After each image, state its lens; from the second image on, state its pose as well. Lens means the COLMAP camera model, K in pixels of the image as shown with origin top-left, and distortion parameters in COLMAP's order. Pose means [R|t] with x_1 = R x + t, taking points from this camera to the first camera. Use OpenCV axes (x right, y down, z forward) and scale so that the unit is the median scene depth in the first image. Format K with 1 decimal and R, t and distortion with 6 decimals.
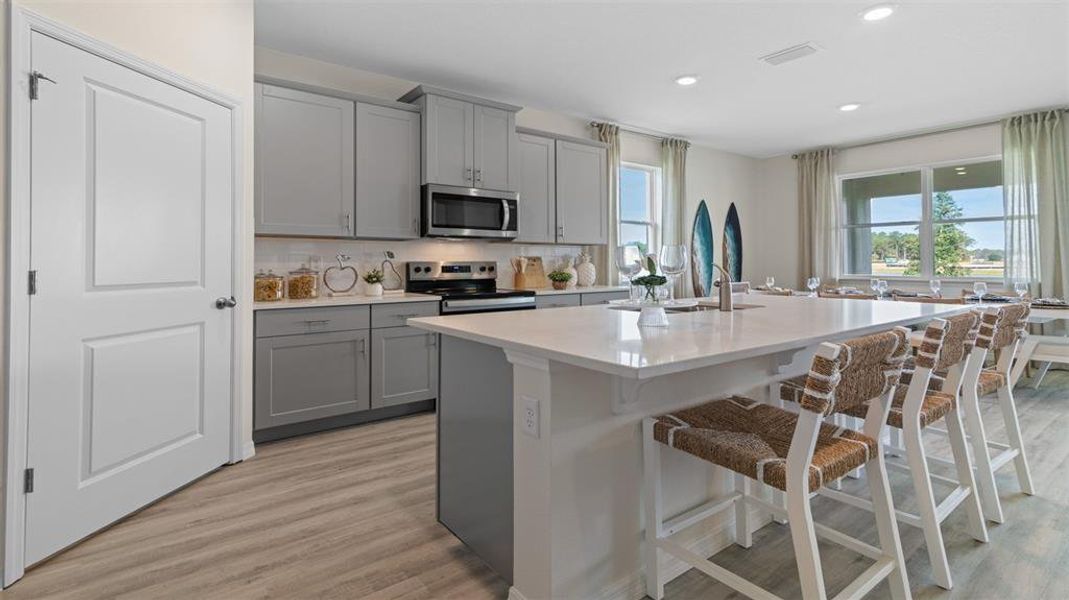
lens RADIAL K [[507.0, 0, 531.6], [0, 507.0, 263.9], [0, 0, 1]] dist [0.015447, 0.000151]
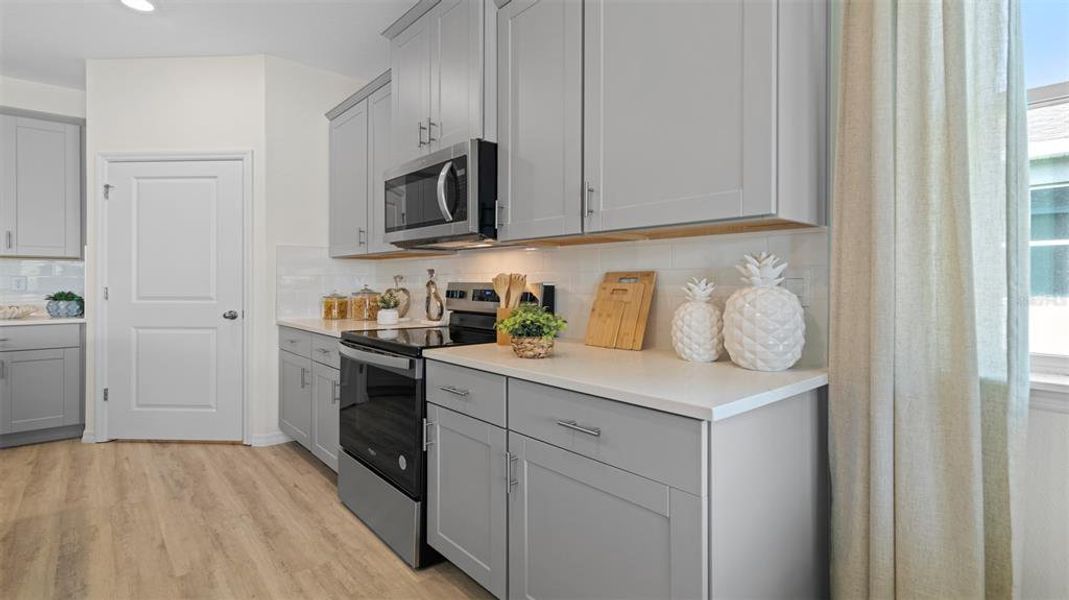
lens RADIAL K [[511.9, 0, 540.0], [0, 511.9, 277.6], [0, 0, 1]] dist [0.011567, -0.000054]
pose [[0.084181, -0.007909, -0.996419, 0.471425], [-0.004447, 0.999956, -0.008313, -0.006706], [0.996441, 0.005131, 0.084142, 1.035352]]
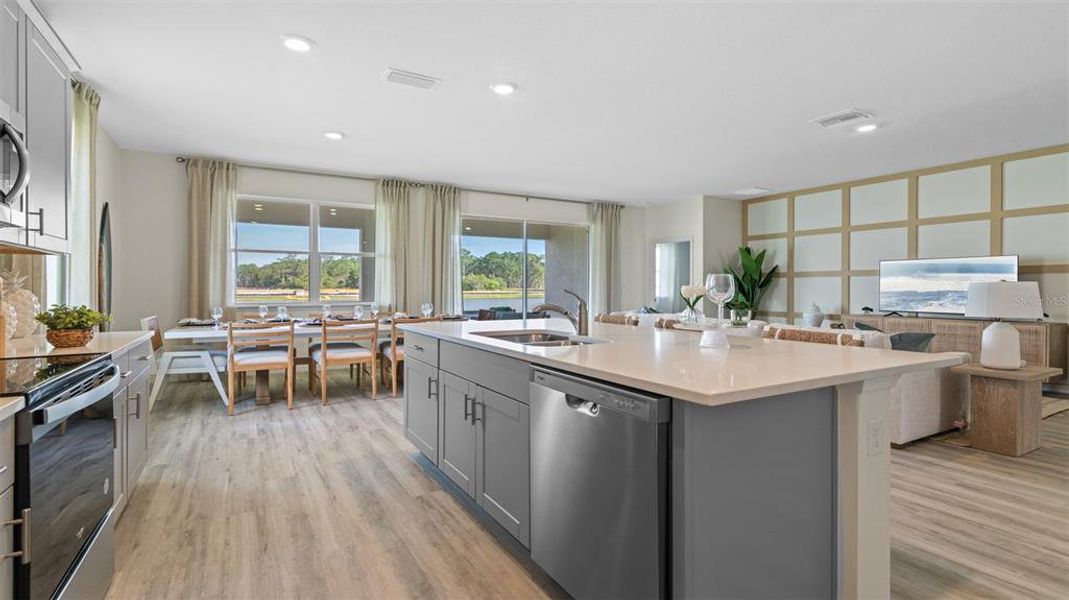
lens RADIAL K [[509.7, 0, 534.5], [0, 509.7, 300.0], [0, 0, 1]] dist [-0.000371, -0.000468]
pose [[0.116537, -0.020883, 0.992967, -0.395484], [0.000056, 0.999779, 0.021020, -0.002220], [-0.993186, -0.002394, 0.116512, 0.558752]]
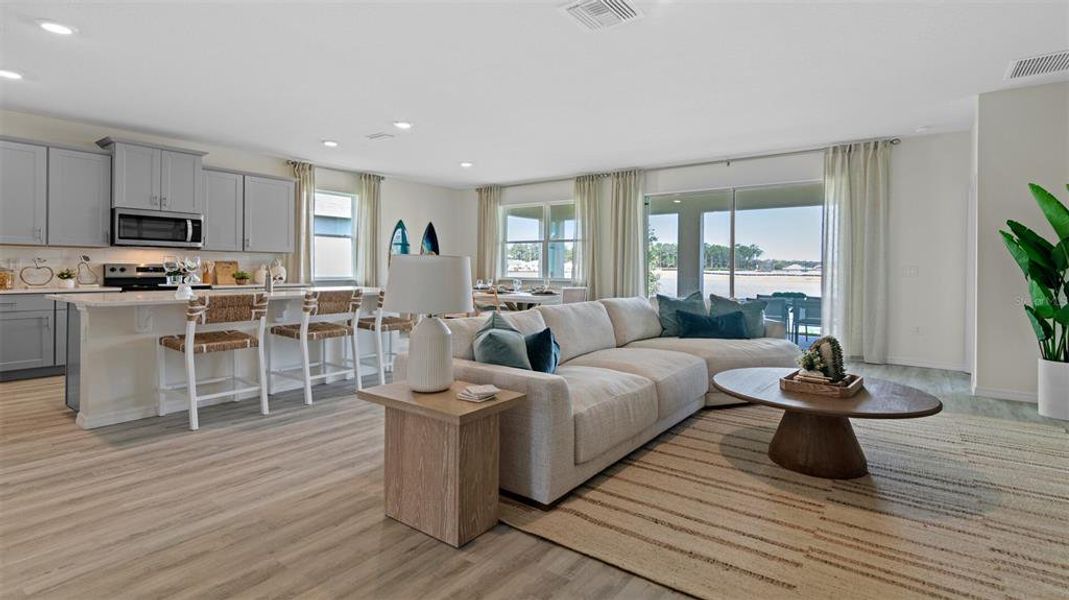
lens RADIAL K [[526.3, 0, 530.2], [0, 526.3, 274.7], [0, 0, 1]] dist [0.002826, 0.000218]
pose [[0.962014, 0.006323, 0.272928, 0.453135], [-0.009075, 0.999920, 0.008823, 0.002266], [-0.272850, -0.010965, 0.961994, -0.640073]]
